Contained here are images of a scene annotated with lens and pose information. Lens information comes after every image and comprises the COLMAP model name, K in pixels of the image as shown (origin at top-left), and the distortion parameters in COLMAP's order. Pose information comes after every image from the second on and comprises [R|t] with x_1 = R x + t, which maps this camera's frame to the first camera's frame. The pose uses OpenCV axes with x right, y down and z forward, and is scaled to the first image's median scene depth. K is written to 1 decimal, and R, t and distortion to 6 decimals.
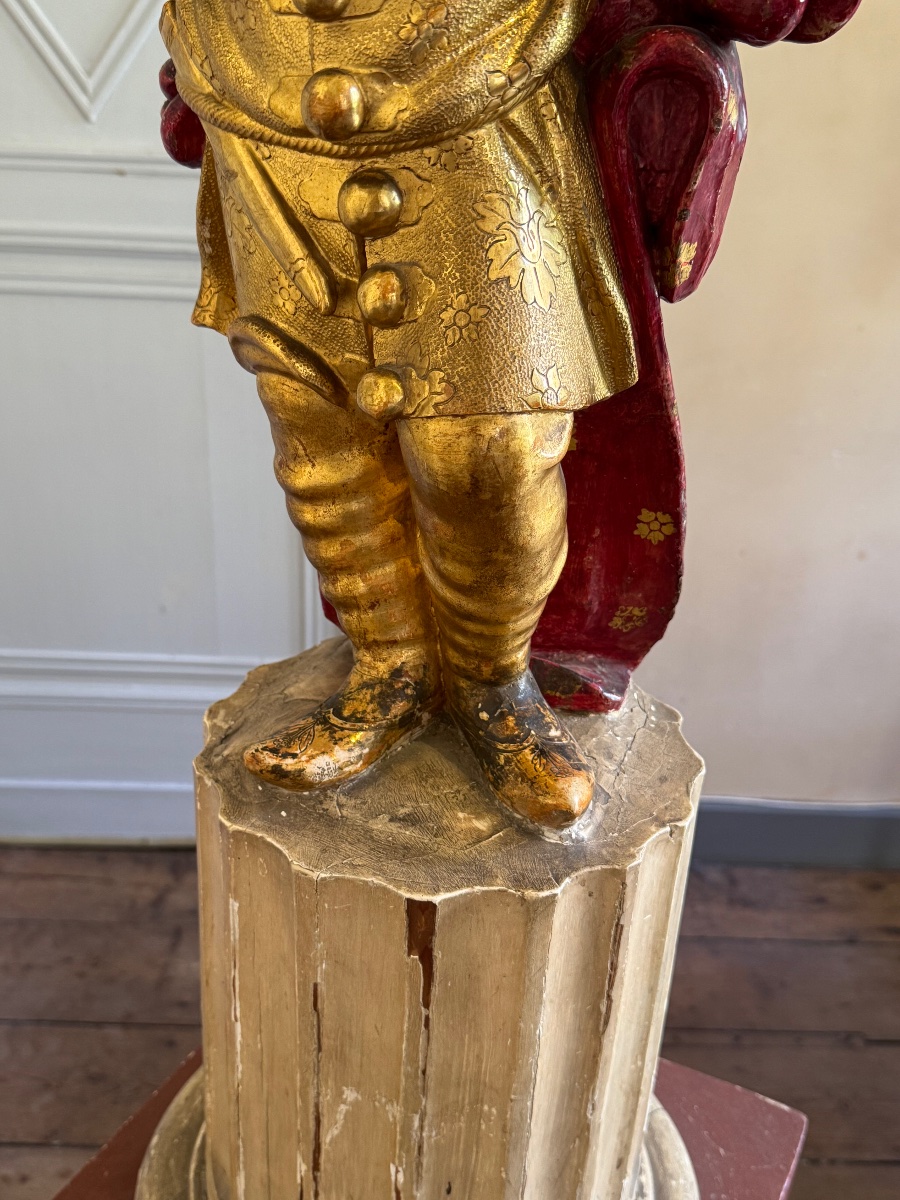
lens RADIAL K [[1226.4, 0, 450.0], [0, 1226.4, 600.0], [0, 0, 1]] dist [0.174739, -0.387942]
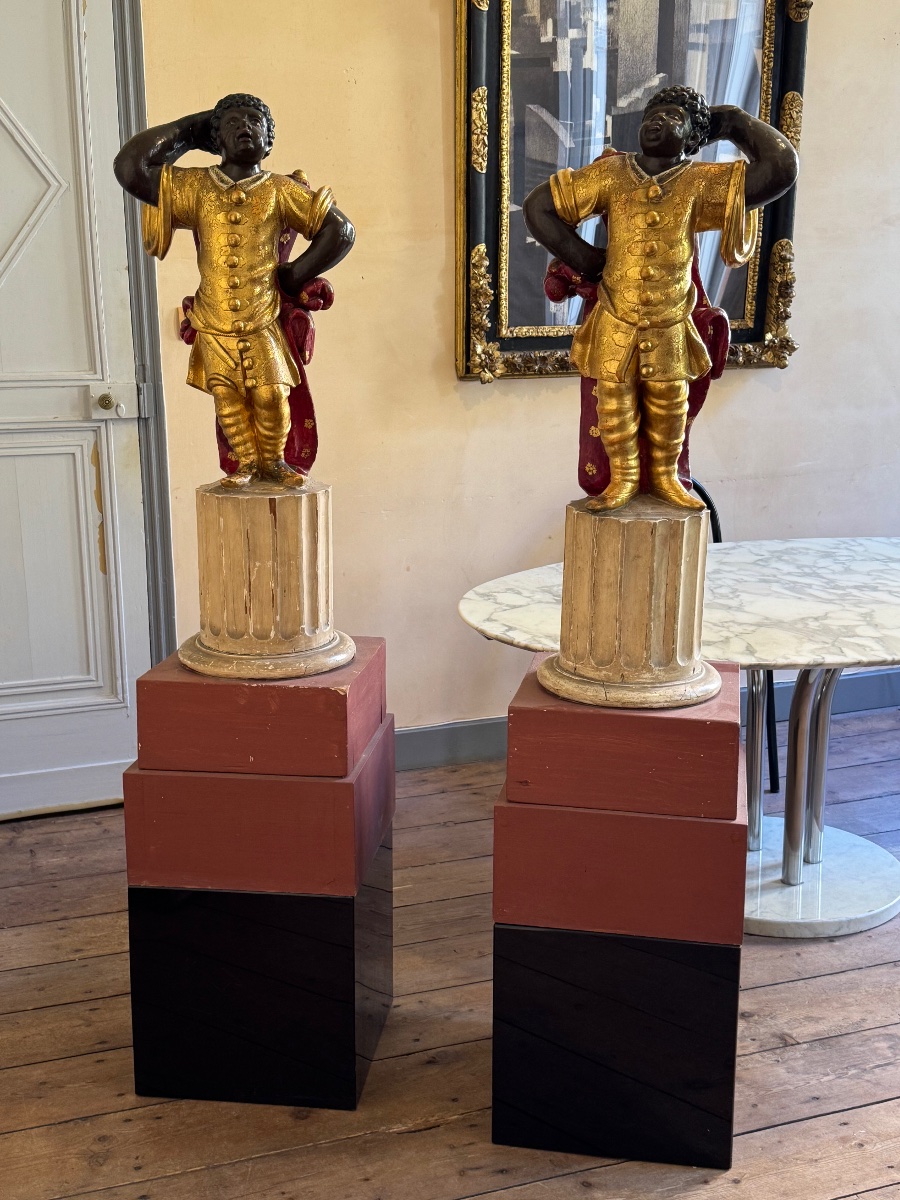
lens RADIAL K [[1449.9, 0, 450.0], [0, 1449.9, 600.0], [0, 0, 1]] dist [0.086025, -0.014463]
pose [[0.943688, -0.119612, 0.308458, -1.088198], [0.182457, 0.965910, -0.183650, 1.698601], [-0.275976, 0.229588, 0.933342, -3.988182]]
